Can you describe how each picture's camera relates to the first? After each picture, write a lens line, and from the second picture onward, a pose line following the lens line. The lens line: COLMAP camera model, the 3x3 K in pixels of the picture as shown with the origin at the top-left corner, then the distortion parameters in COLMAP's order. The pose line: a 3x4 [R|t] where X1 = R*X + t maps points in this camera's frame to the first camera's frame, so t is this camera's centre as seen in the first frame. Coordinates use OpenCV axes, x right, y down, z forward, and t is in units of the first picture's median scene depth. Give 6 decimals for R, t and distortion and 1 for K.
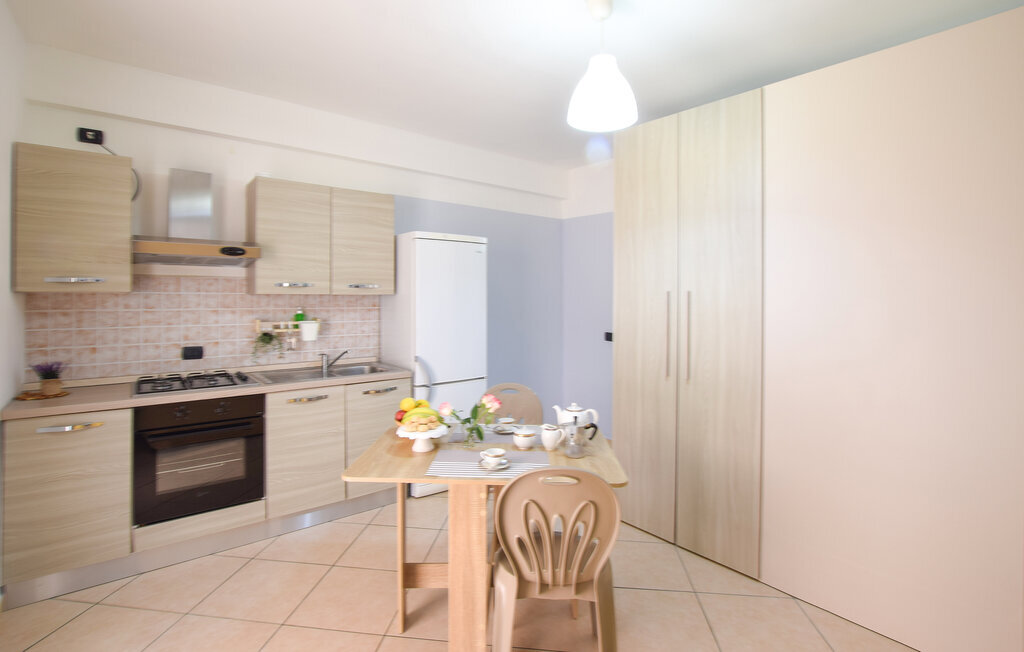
lens RADIAL K [[464.1, 0, 481.8], [0, 464.1, 299.2], [0, 0, 1]] dist [-0.045650, 0.009436]
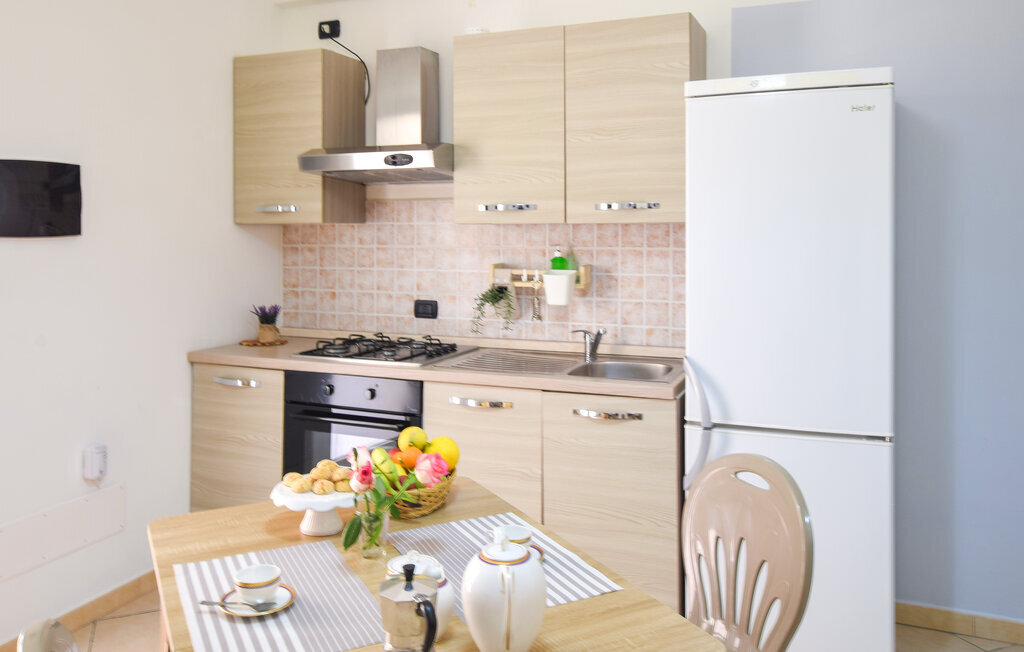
lens RADIAL K [[808.0, 0, 512.9], [0, 808.0, 239.2], [0, 0, 1]] dist [-0.004021, 0.000040]
pose [[0.515129, 0.007974, -0.857076, 0.500610], [0.000278, 0.999955, 0.009470, -0.000501], [0.857113, -0.005116, 0.515104, 0.490405]]
